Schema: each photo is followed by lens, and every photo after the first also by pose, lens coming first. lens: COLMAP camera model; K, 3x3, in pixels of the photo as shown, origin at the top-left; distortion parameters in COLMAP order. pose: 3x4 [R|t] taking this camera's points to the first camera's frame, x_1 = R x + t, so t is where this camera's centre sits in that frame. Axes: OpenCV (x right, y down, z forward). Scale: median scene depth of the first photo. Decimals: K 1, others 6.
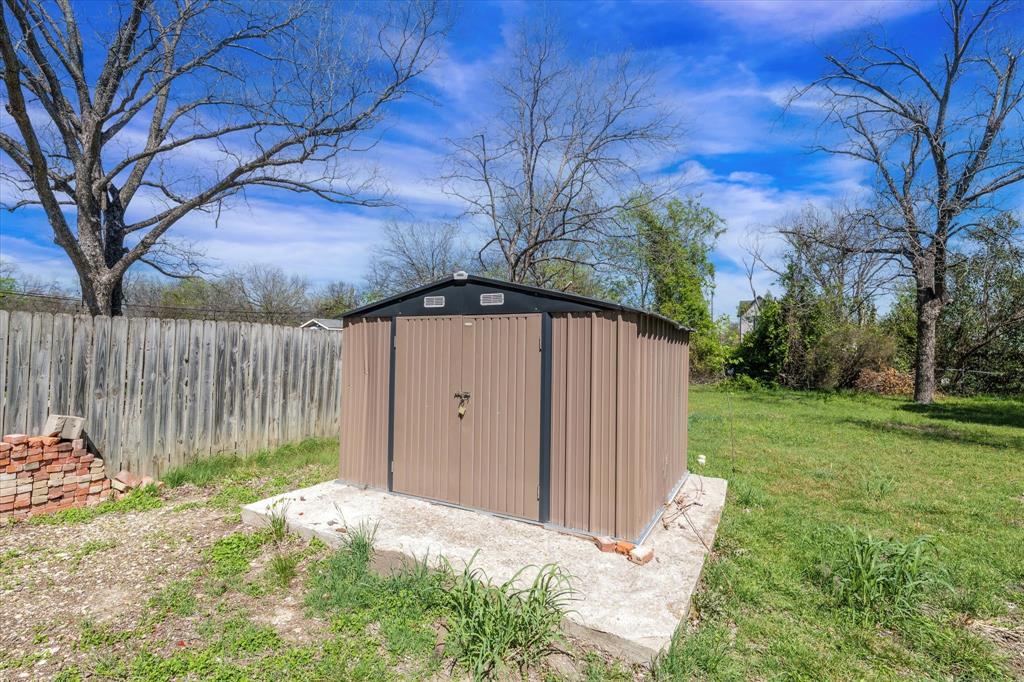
lens RADIAL K [[478.2, 0, 512.0], [0, 478.2, 341.0], [0, 0, 1]] dist [-0.002345, -0.000248]
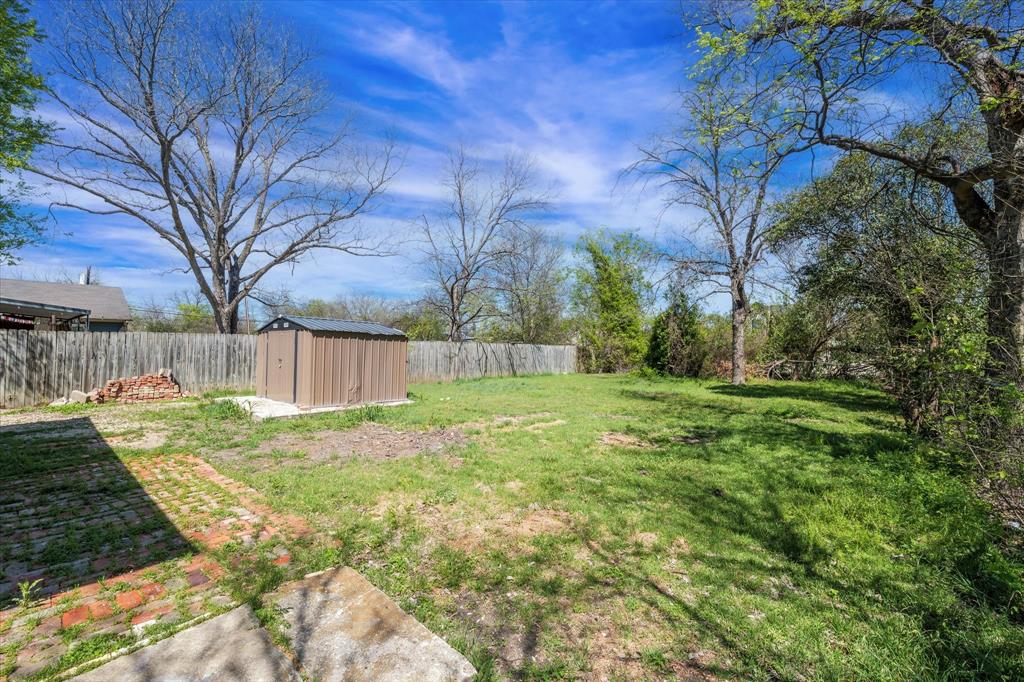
lens RADIAL K [[421.4, 0, 508.8], [0, 421.4, 338.5], [0, 0, 1]] dist [-0.010938, 0.000246]
pose [[0.980704, -0.014306, -0.194975, 1.193244], [0.011034, 0.999780, -0.017856, 0.034395], [0.195188, 0.015360, 0.980646, -0.801583]]
